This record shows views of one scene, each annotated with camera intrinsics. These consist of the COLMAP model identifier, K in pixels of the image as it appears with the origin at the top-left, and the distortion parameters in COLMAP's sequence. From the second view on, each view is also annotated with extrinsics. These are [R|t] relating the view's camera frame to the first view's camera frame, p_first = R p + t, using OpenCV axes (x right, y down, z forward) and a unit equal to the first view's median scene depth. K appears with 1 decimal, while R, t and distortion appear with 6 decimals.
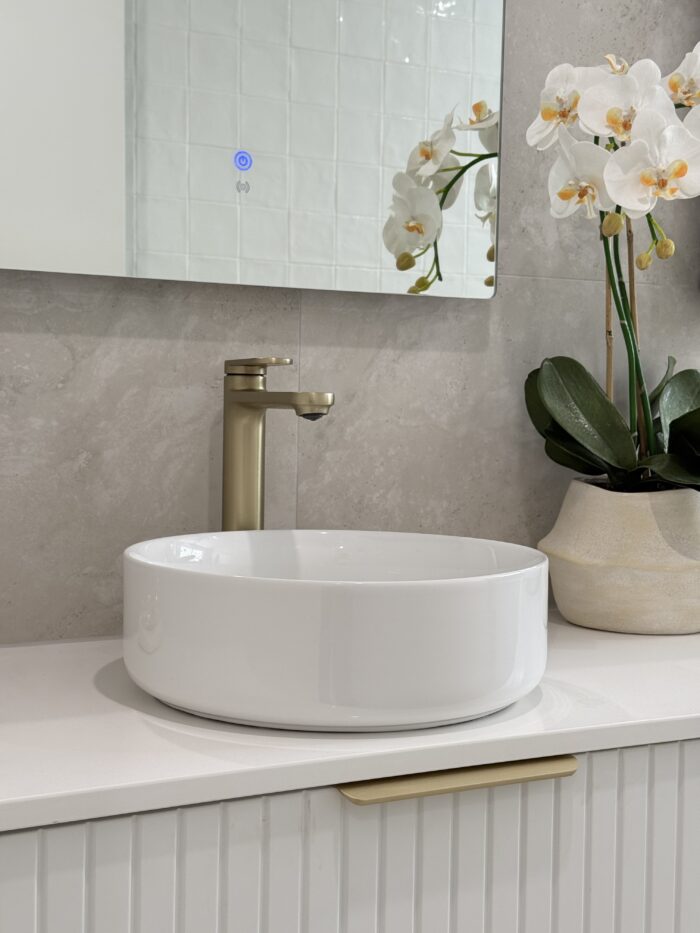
lens RADIAL K [[1305.2, 0, 350.3], [0, 1305.2, 465.9], [0, 0, 1]] dist [0.113577, 0.000000]
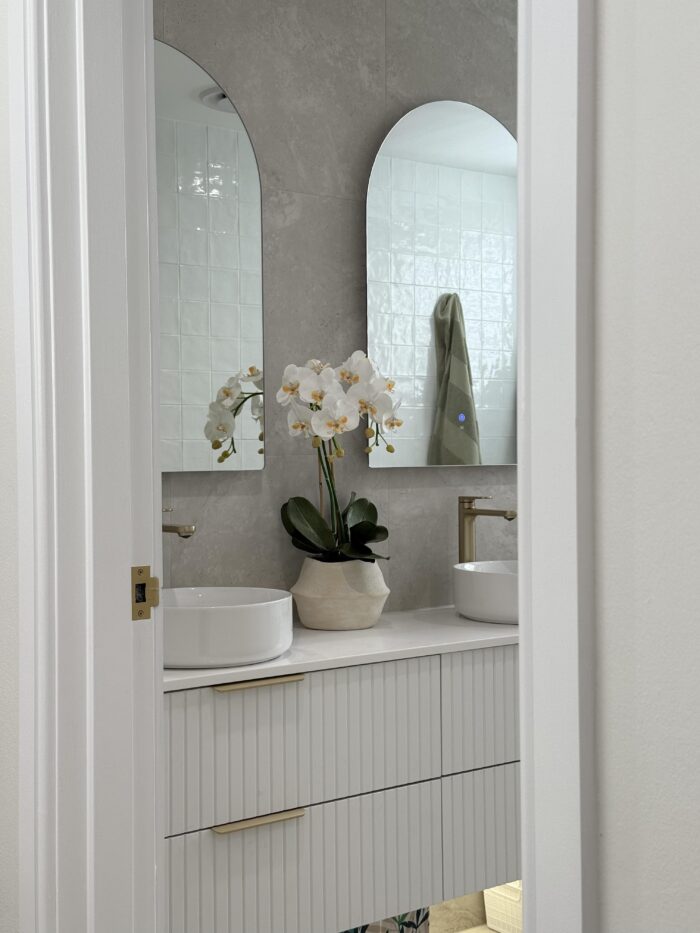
lens RADIAL K [[1305.2, 0, 350.7], [0, 1305.2, 467.1], [0, 0, 1]] dist [0.113577, 0.000000]
pose [[0.983587, -0.029942, 0.177932, -0.120230], [0.037101, 0.998625, -0.037042, -0.052210], [-0.176578, 0.043036, 0.983345, -1.031781]]
